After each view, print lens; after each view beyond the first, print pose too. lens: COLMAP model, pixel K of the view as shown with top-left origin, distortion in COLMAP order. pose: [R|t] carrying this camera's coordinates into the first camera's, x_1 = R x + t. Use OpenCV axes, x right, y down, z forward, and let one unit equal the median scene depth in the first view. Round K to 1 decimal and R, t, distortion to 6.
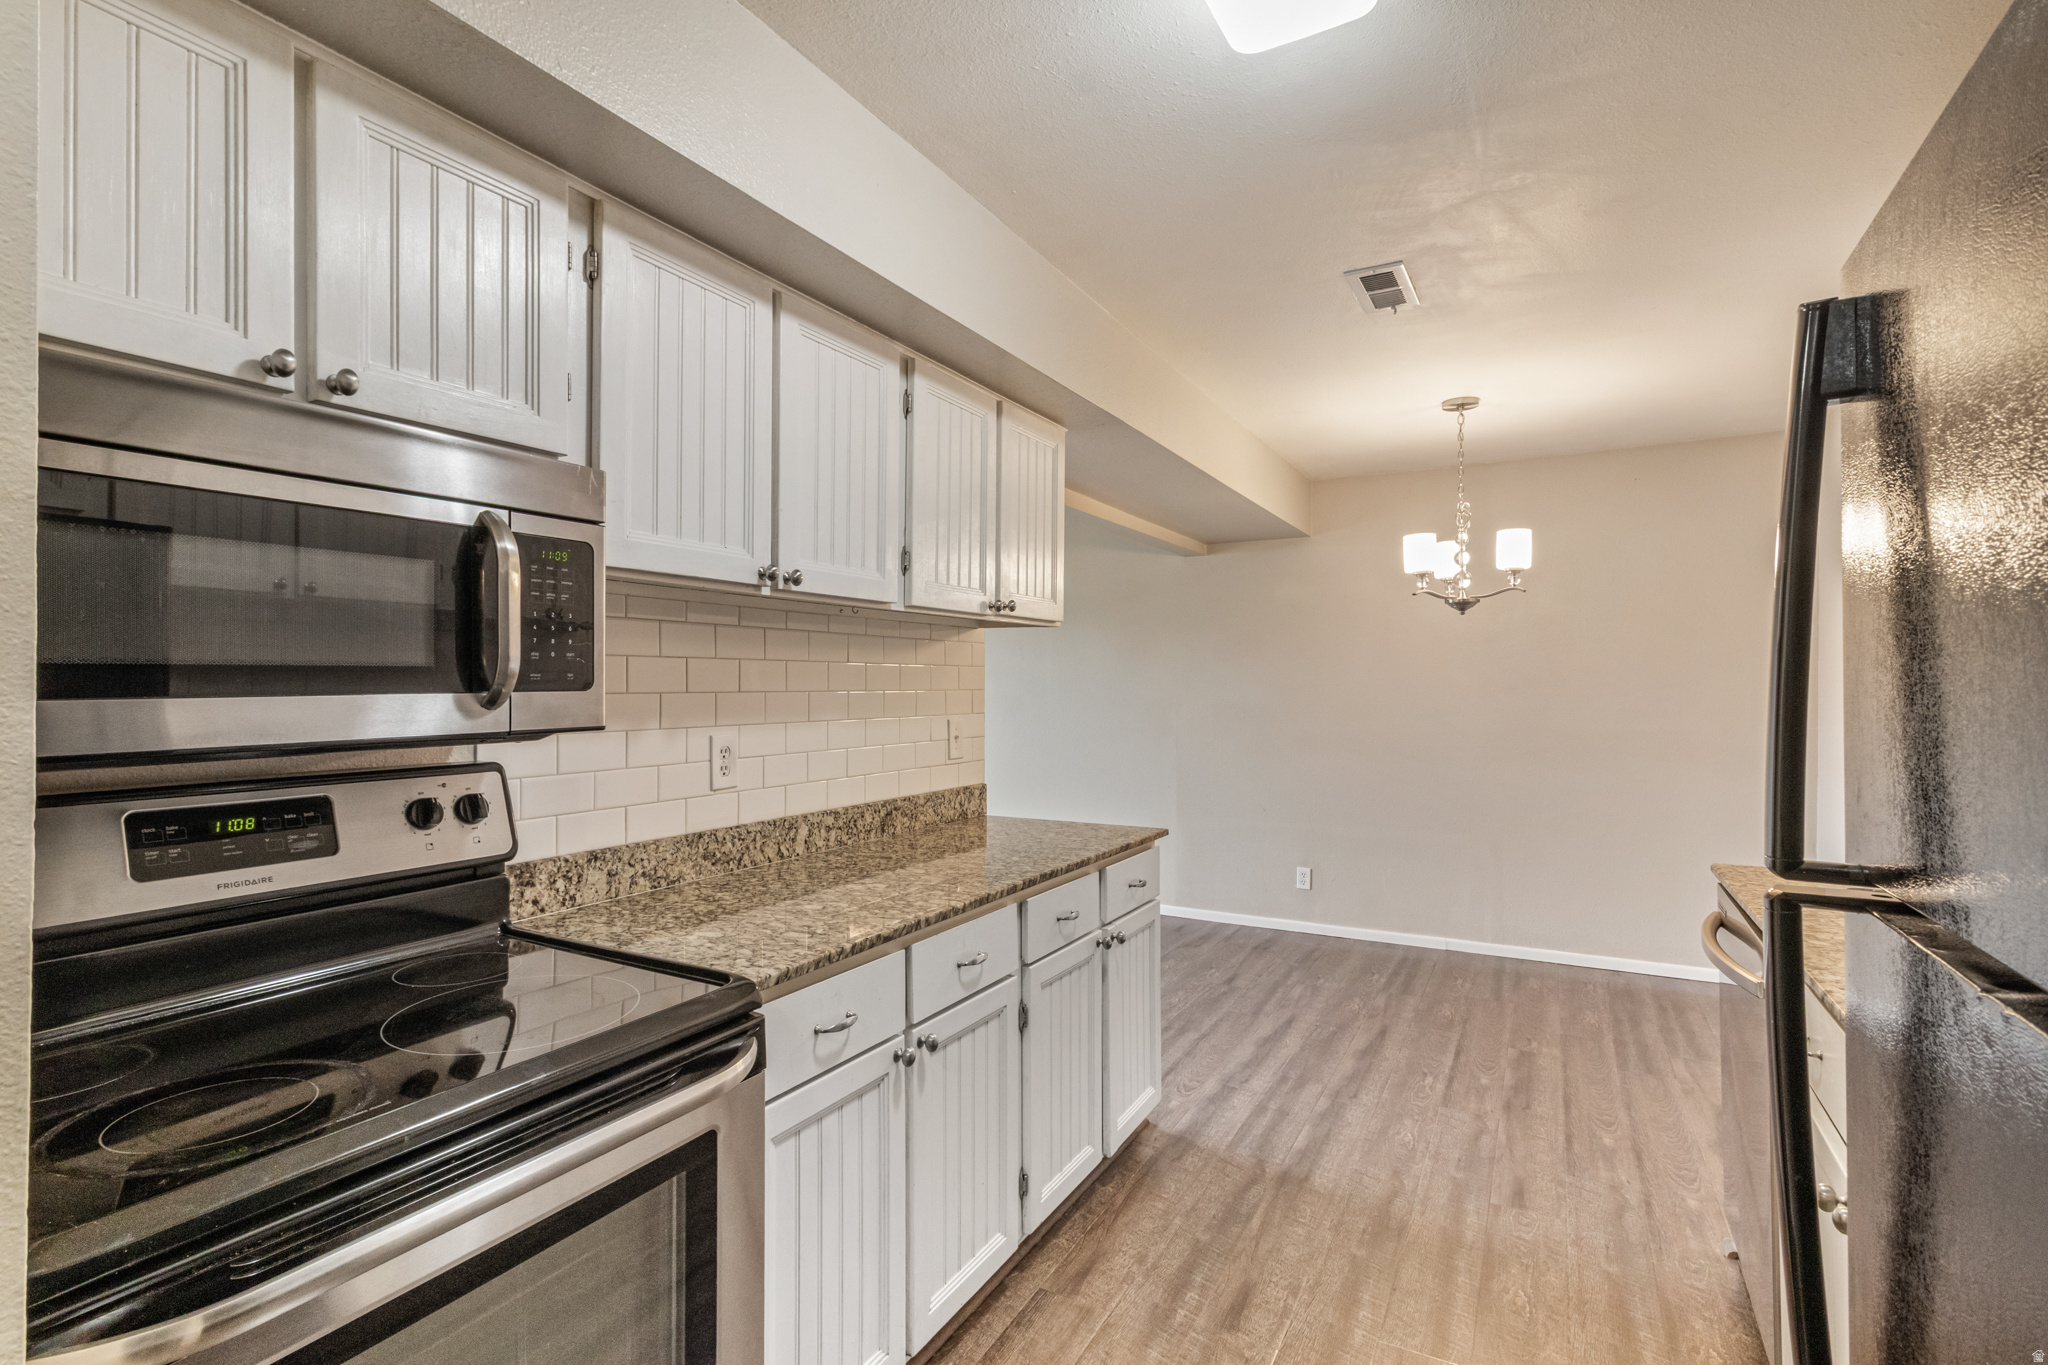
lens RADIAL K [[962.5, 0, 1055.8], [0, 962.5, 685.2], [0, 0, 1]] dist [-0.000849, 0.000541]
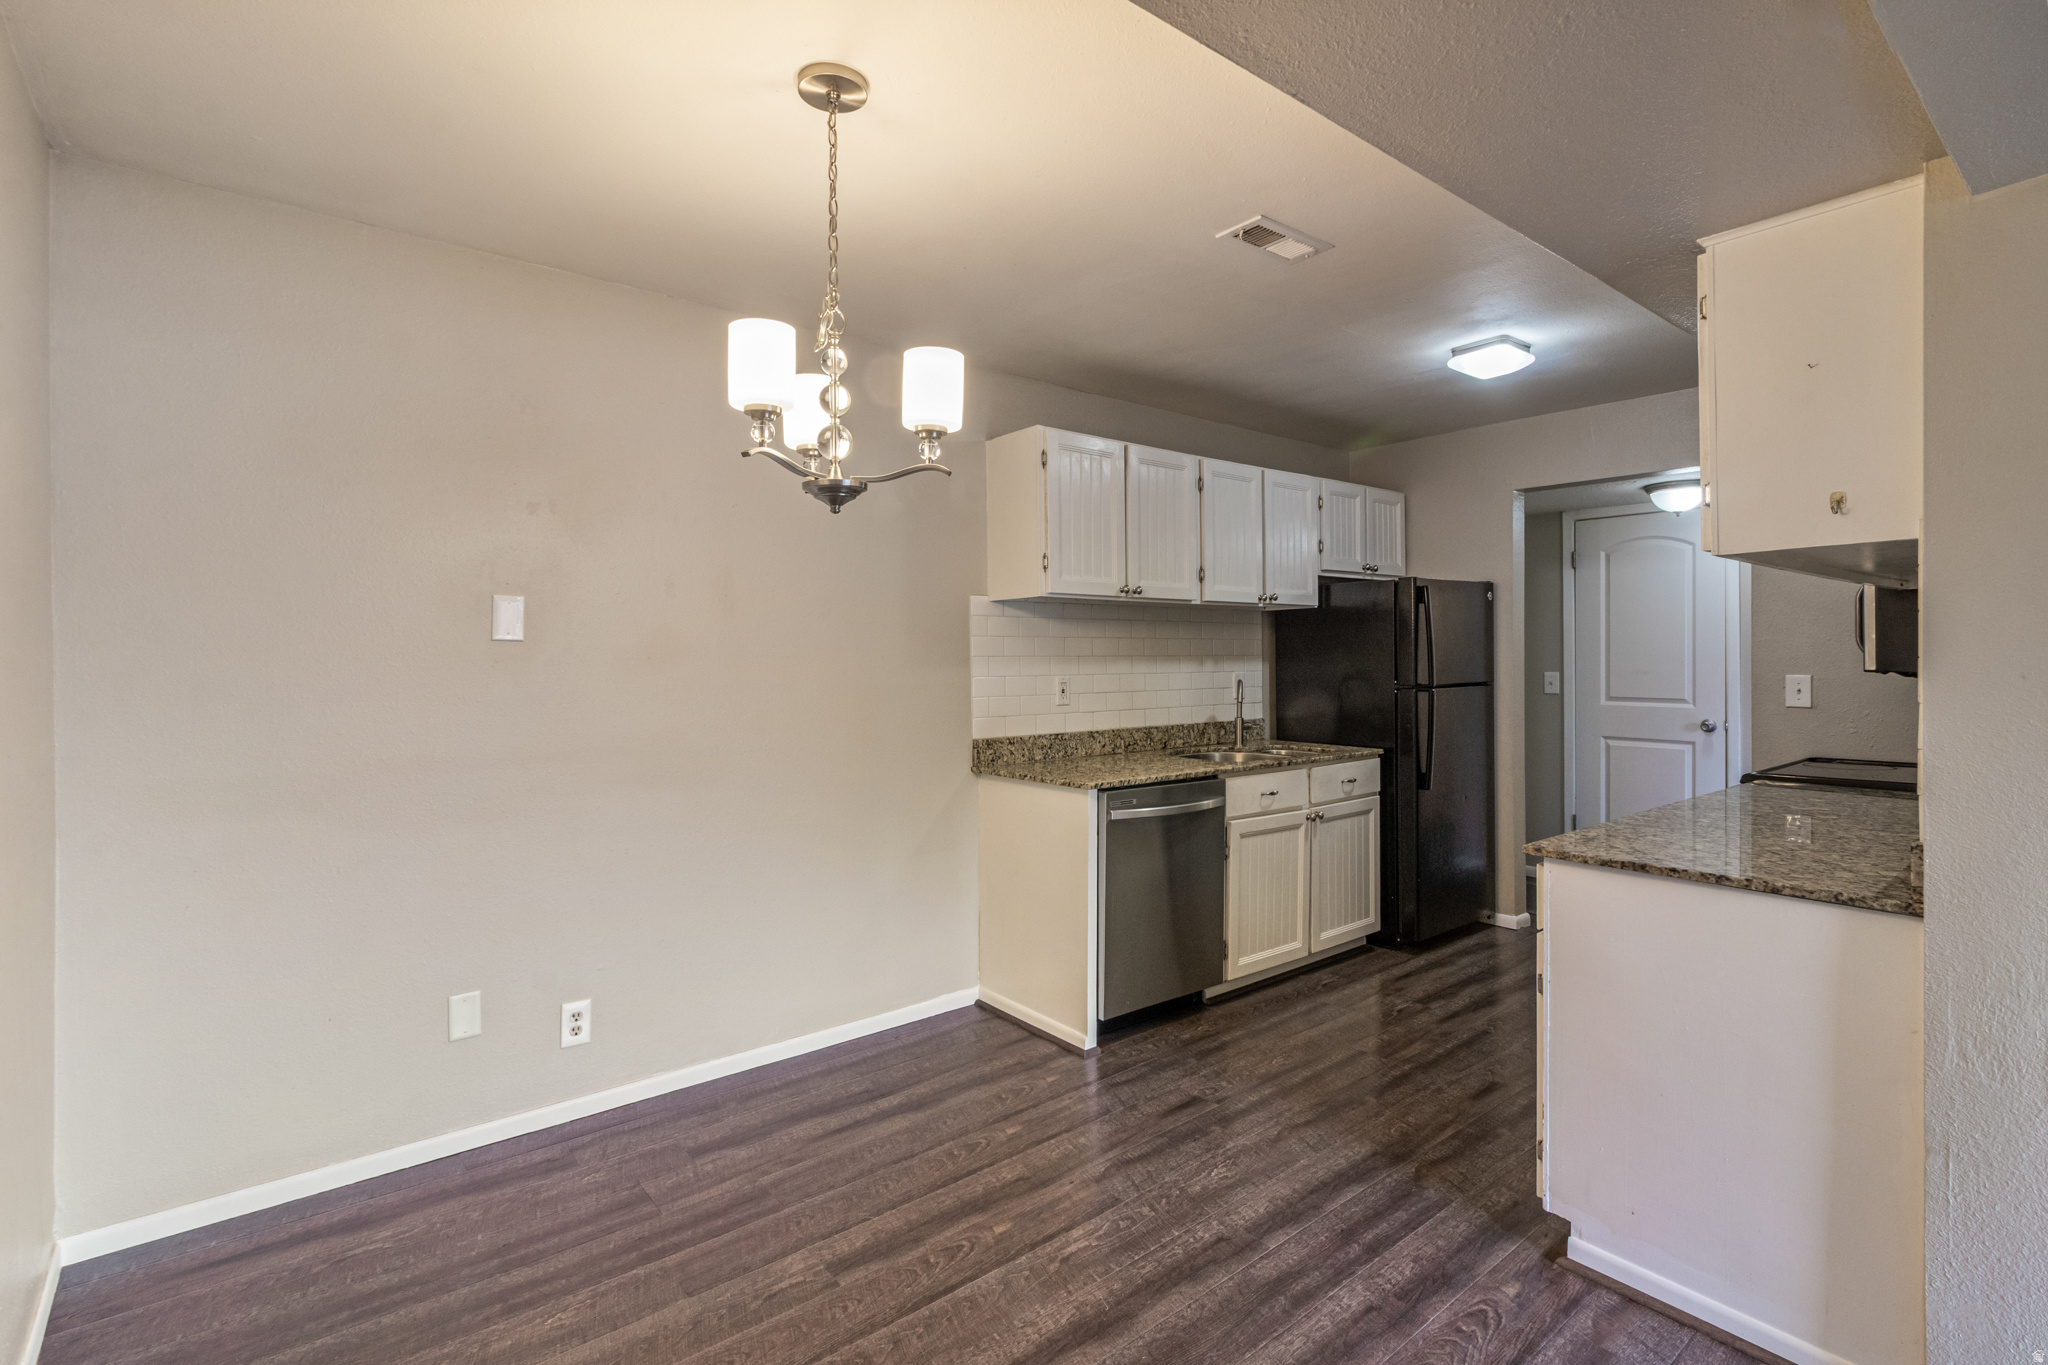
lens RADIAL K [[962.5, 0, 1026.8], [0, 962.5, 669.3], [0, 0, 1]] dist [-0.000849, 0.000541]
pose [[-0.914821, 0.001175, 0.403858, 0.163812], [0.007226, 0.999883, 0.013458, 0.001244], [-0.403795, 0.015230, -0.914723, 1.773054]]
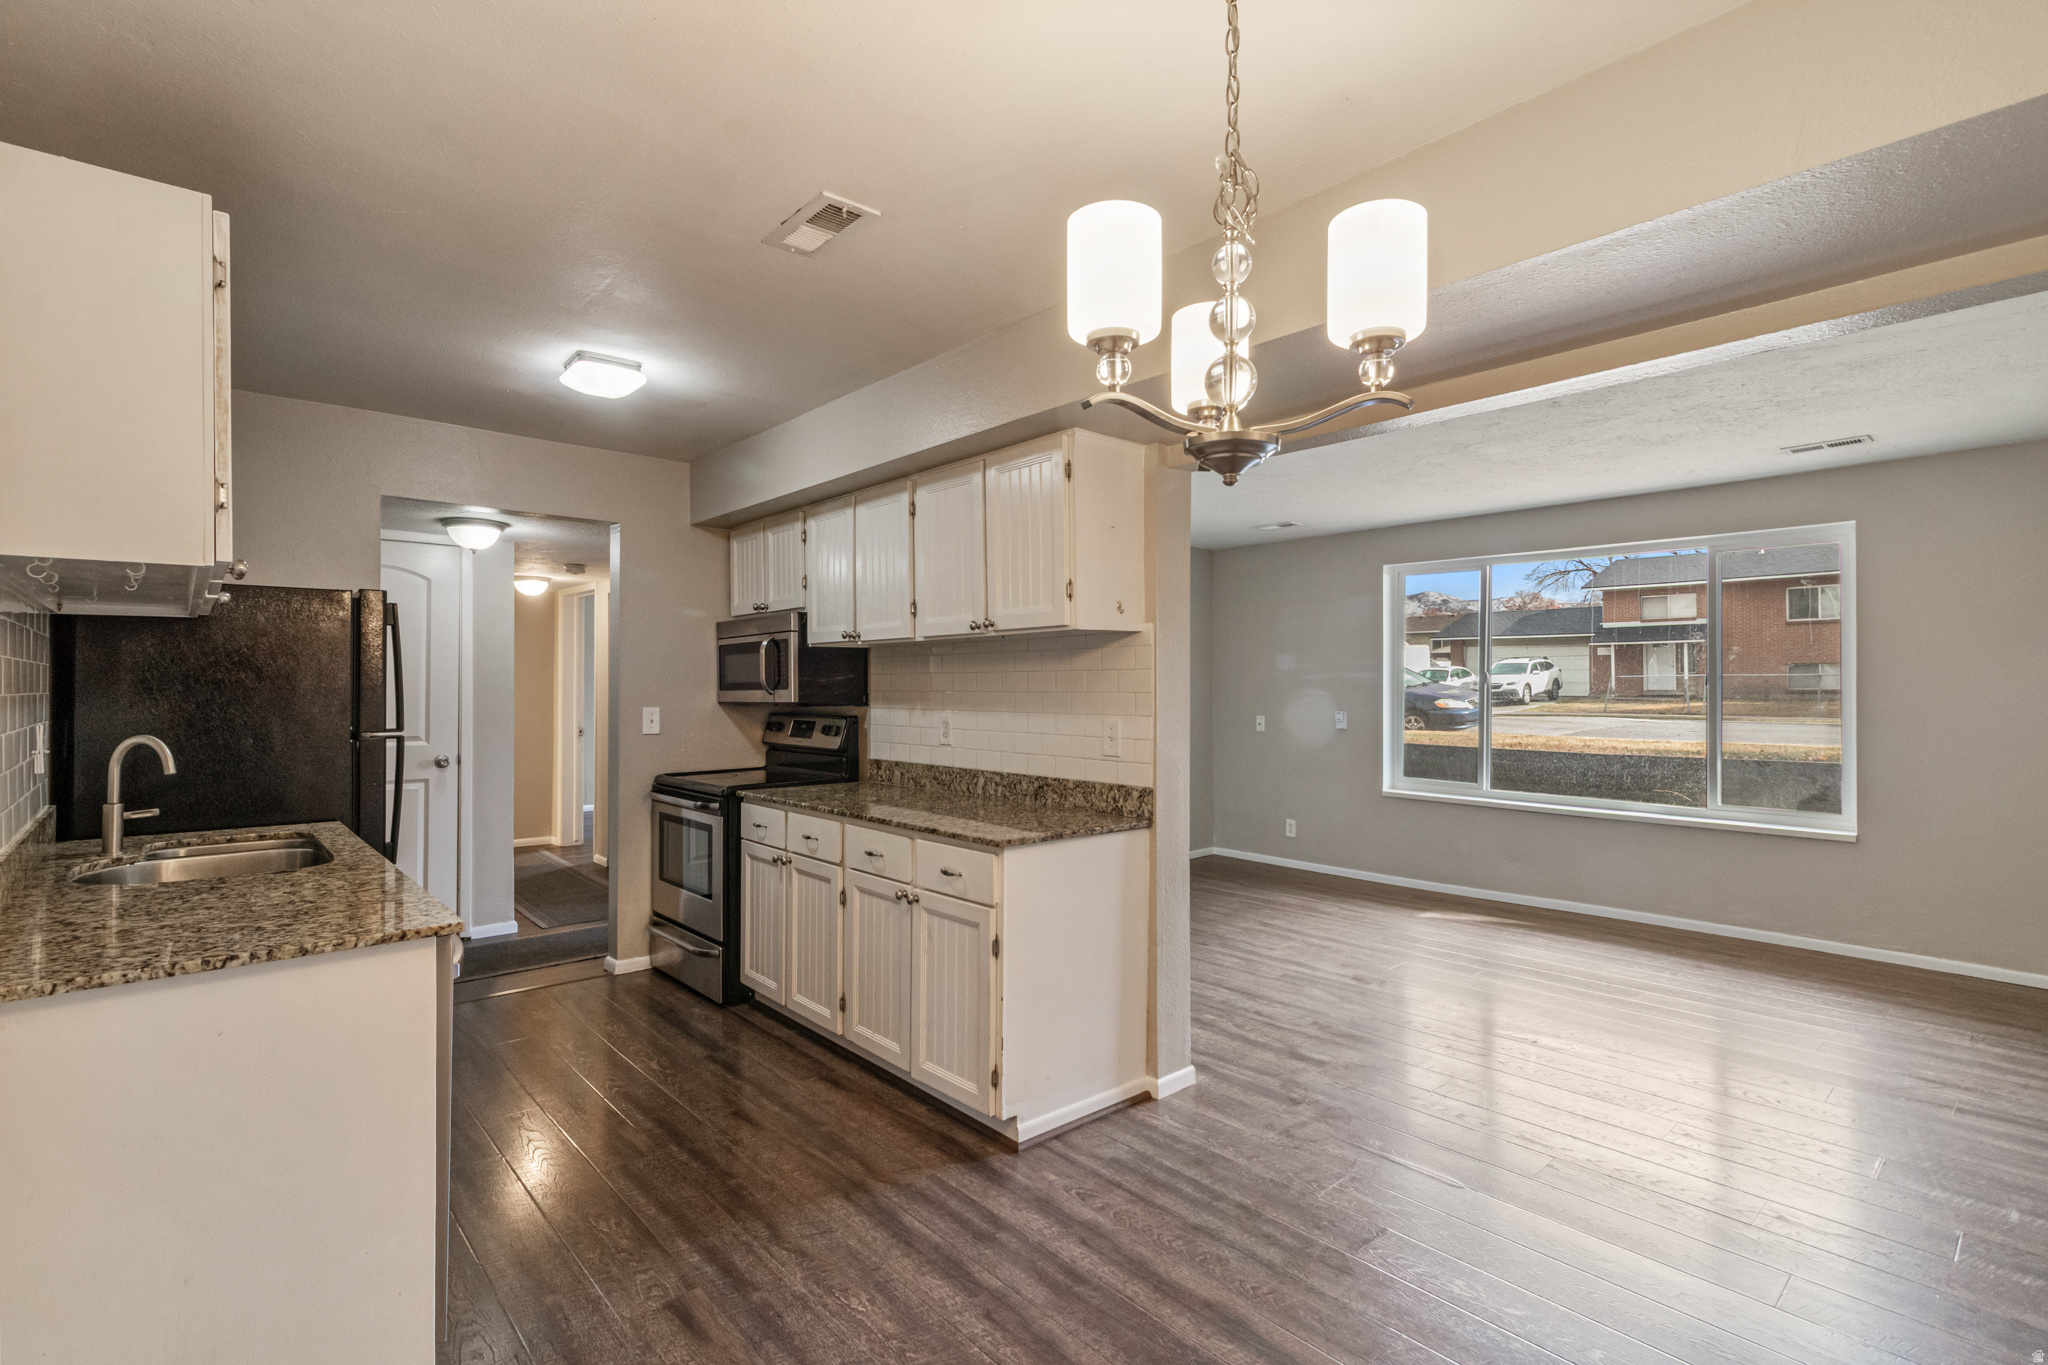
lens RADIAL K [[962.5, 0, 1013.2], [0, 962.5, 677.2], [0, 0, 1]] dist [-0.000849, 0.000541]
pose [[-0.363519, 0.000774, -0.931586, 0.966739], [0.002814, 0.999996, -0.000268, -0.014134], [0.931582, -0.002719, -0.363520, 1.318340]]
